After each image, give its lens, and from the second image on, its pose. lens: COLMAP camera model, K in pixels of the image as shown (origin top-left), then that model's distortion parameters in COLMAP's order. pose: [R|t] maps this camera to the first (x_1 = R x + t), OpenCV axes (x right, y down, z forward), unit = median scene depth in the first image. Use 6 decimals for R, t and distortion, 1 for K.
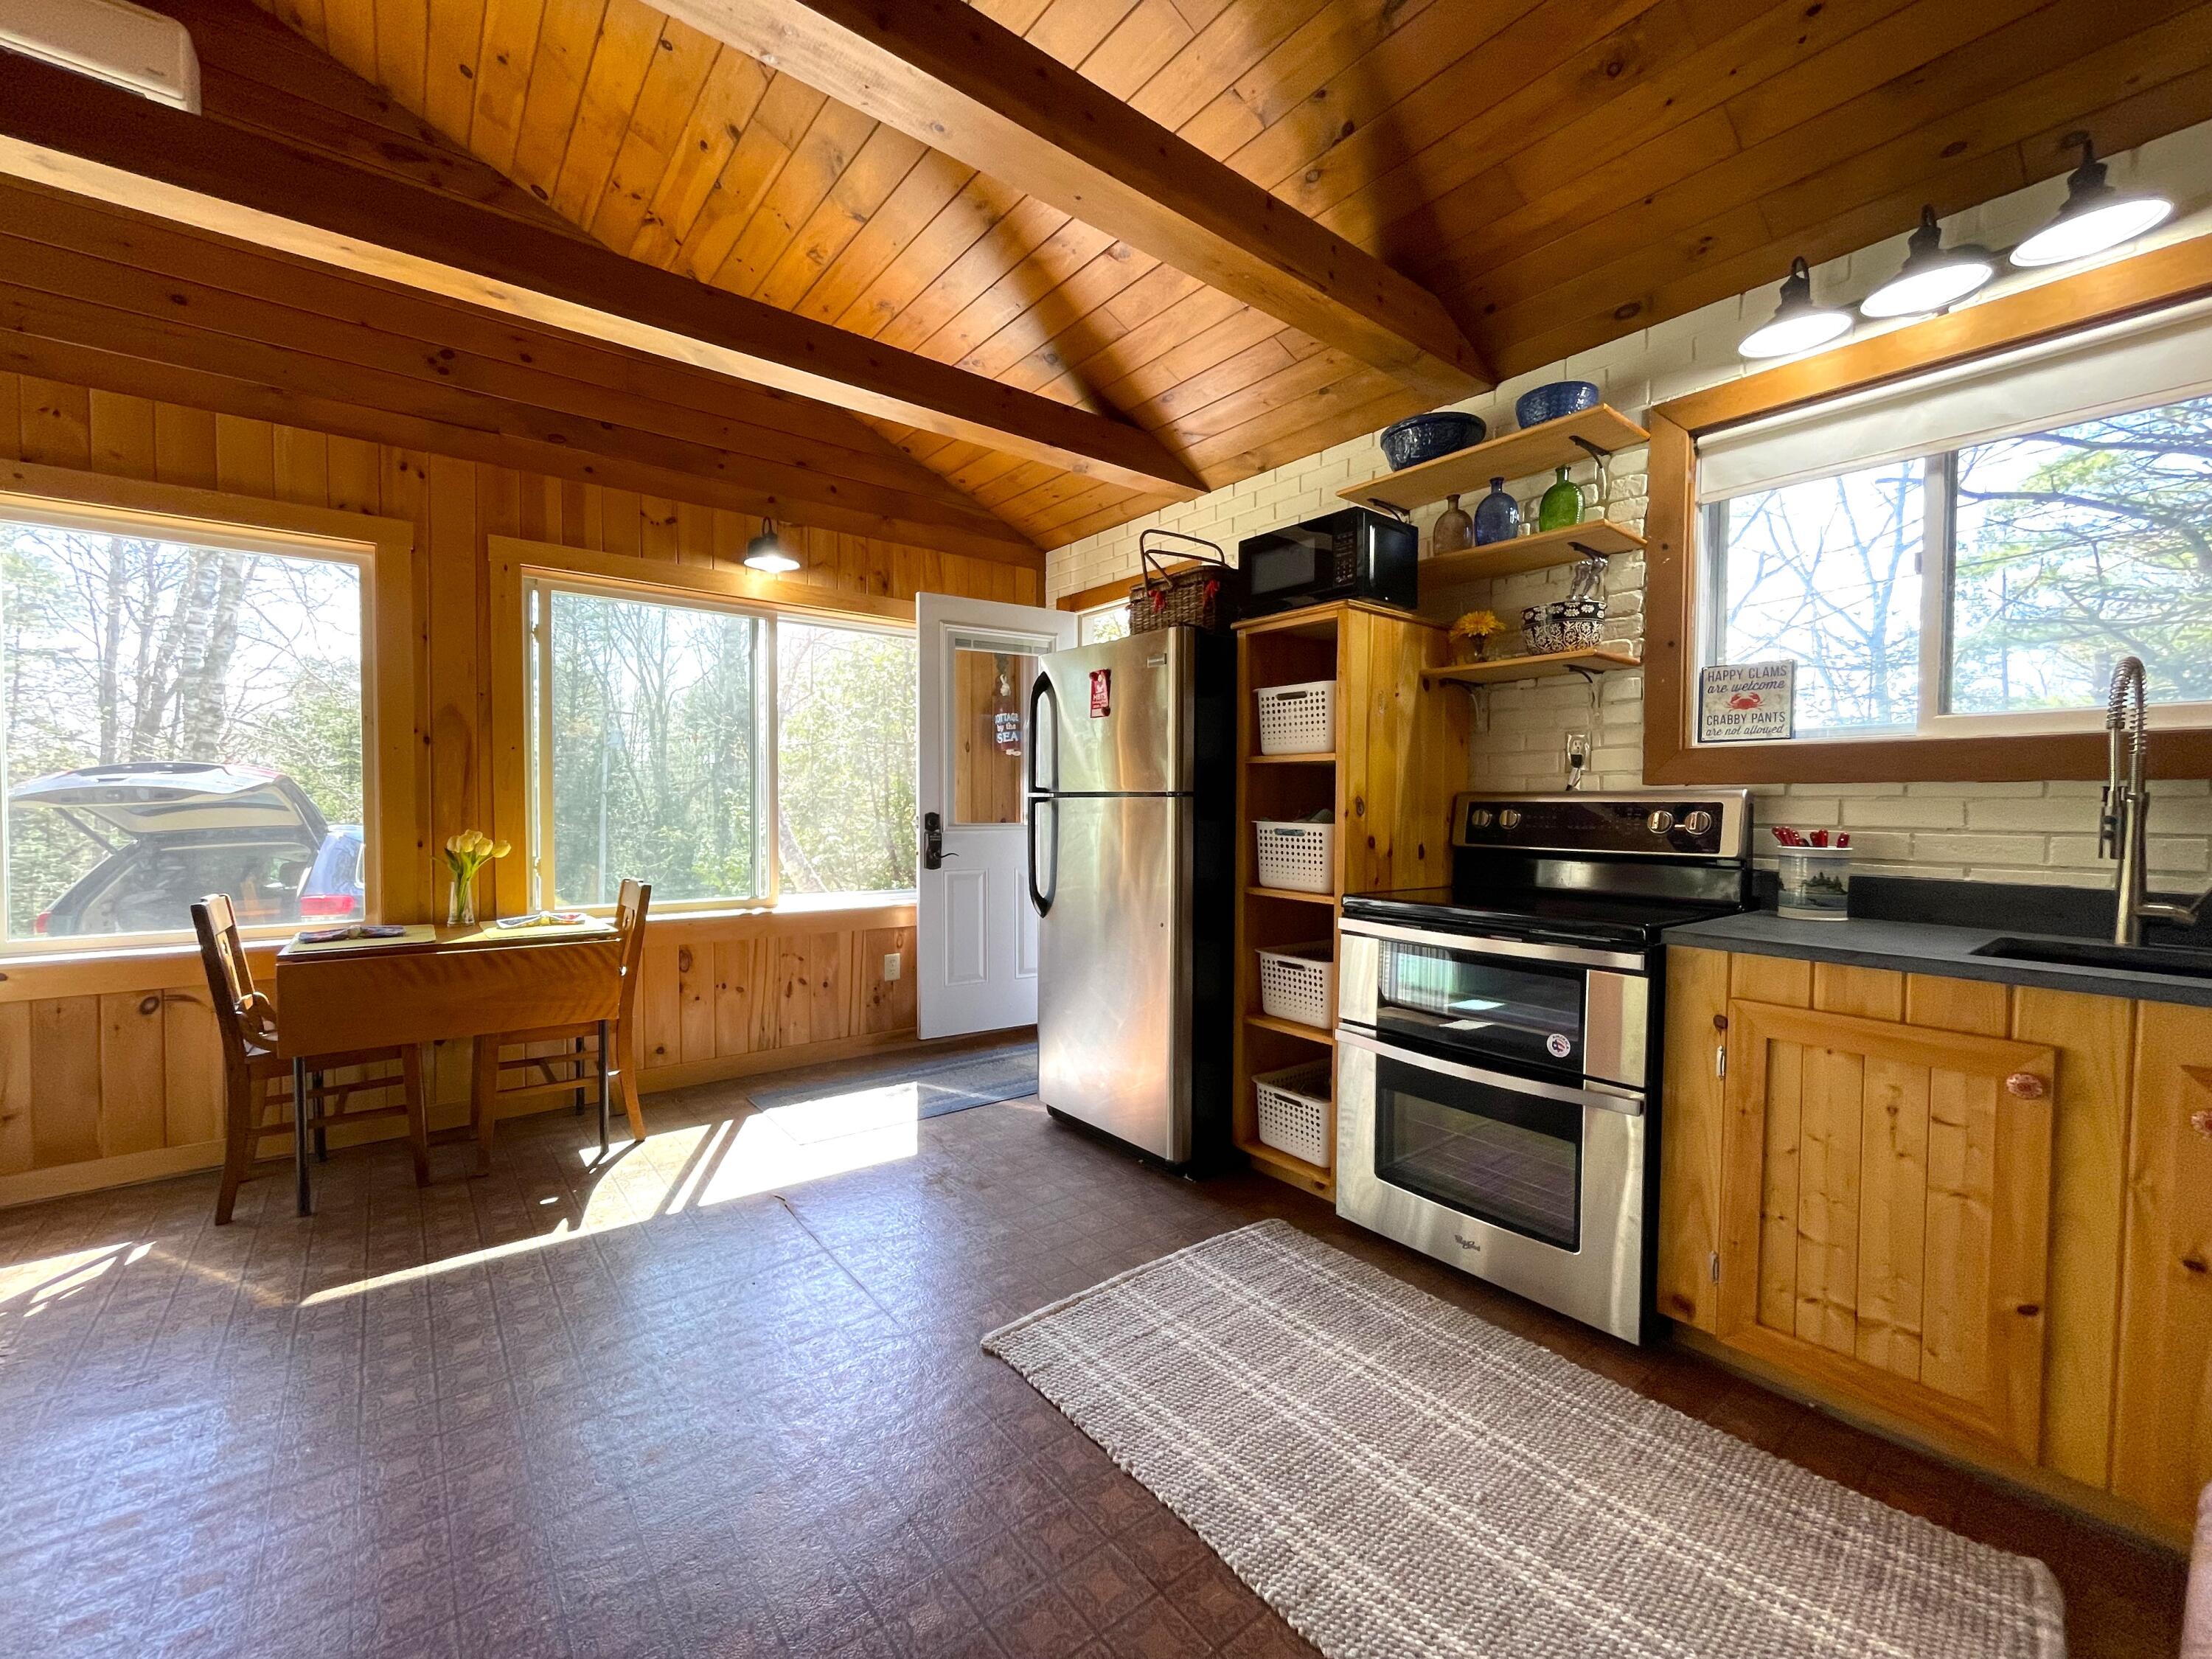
lens RADIAL K [[900.3, 0, 1106.6], [0, 900.3, 833.5], [0, 0, 1]] dist [-0.000095, -0.000331]
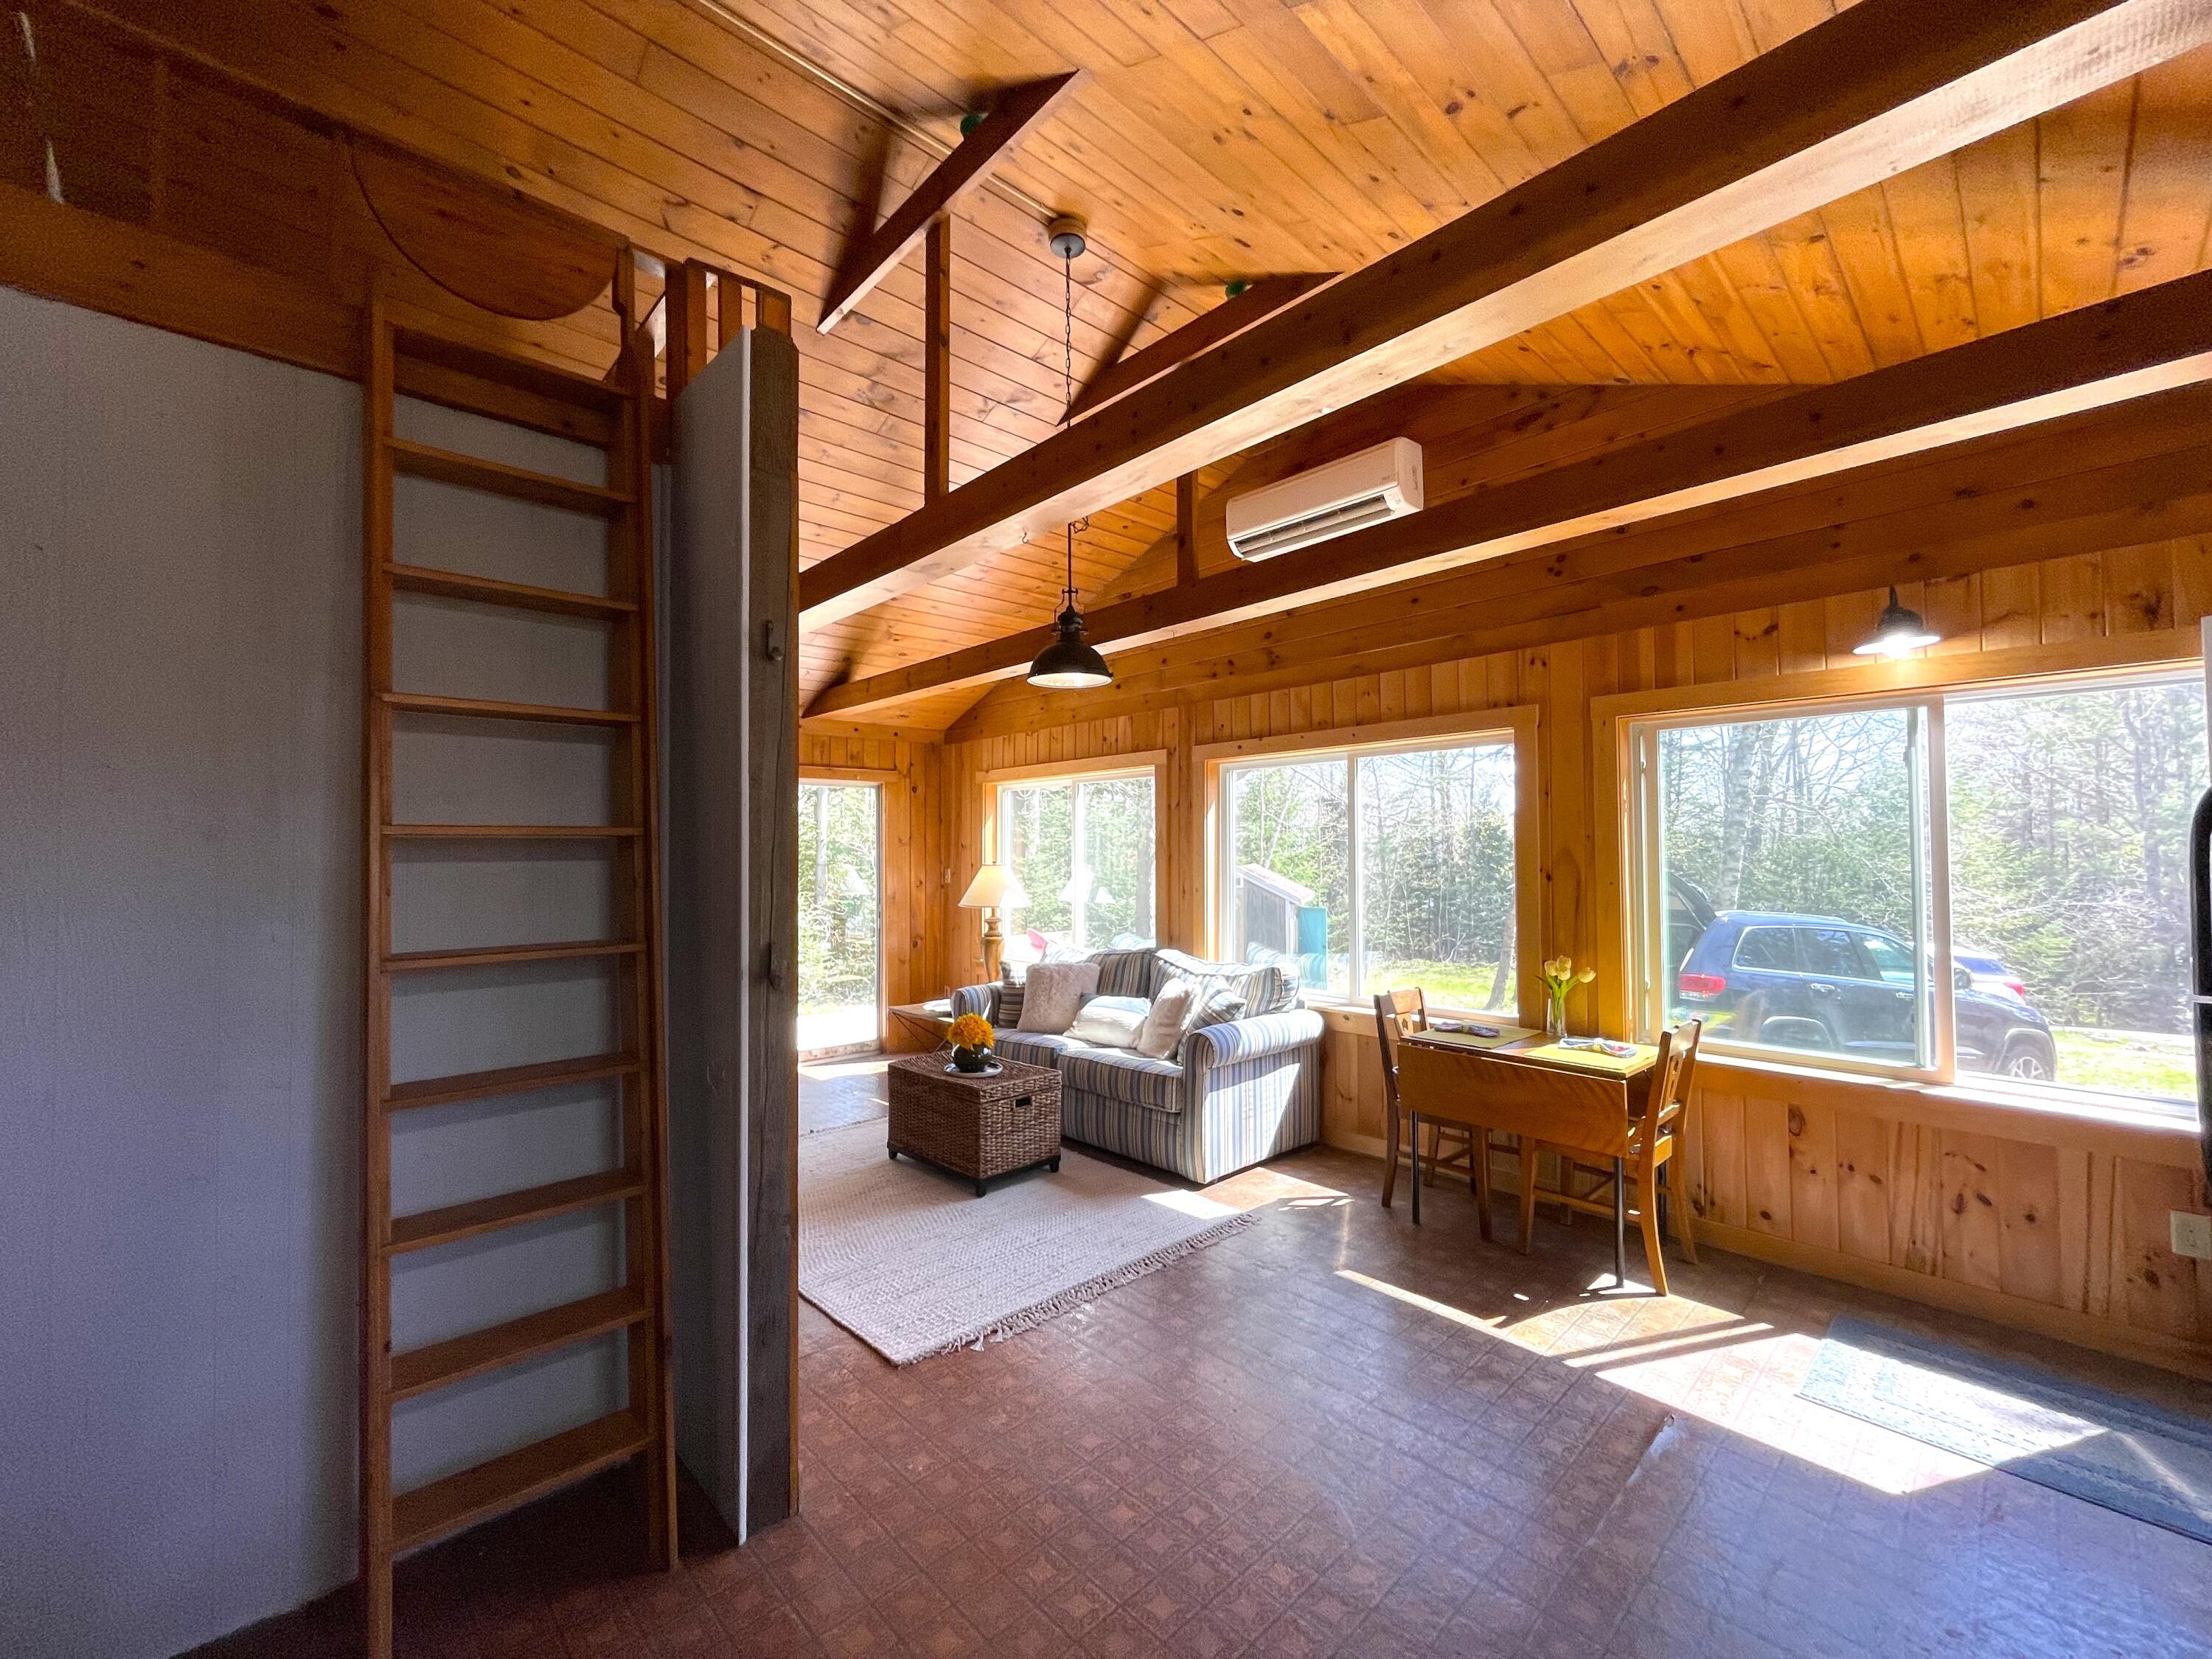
lens RADIAL K [[900.3, 0, 1108.3], [0, 900.3, 836.4], [0, 0, 1]] dist [-0.000095, -0.000331]
pose [[0.086901, -0.025146, -0.995900, 0.400239], [-0.024128, 0.999335, -0.027338, -0.109577], [0.995925, 0.026405, 0.086236, 0.292829]]
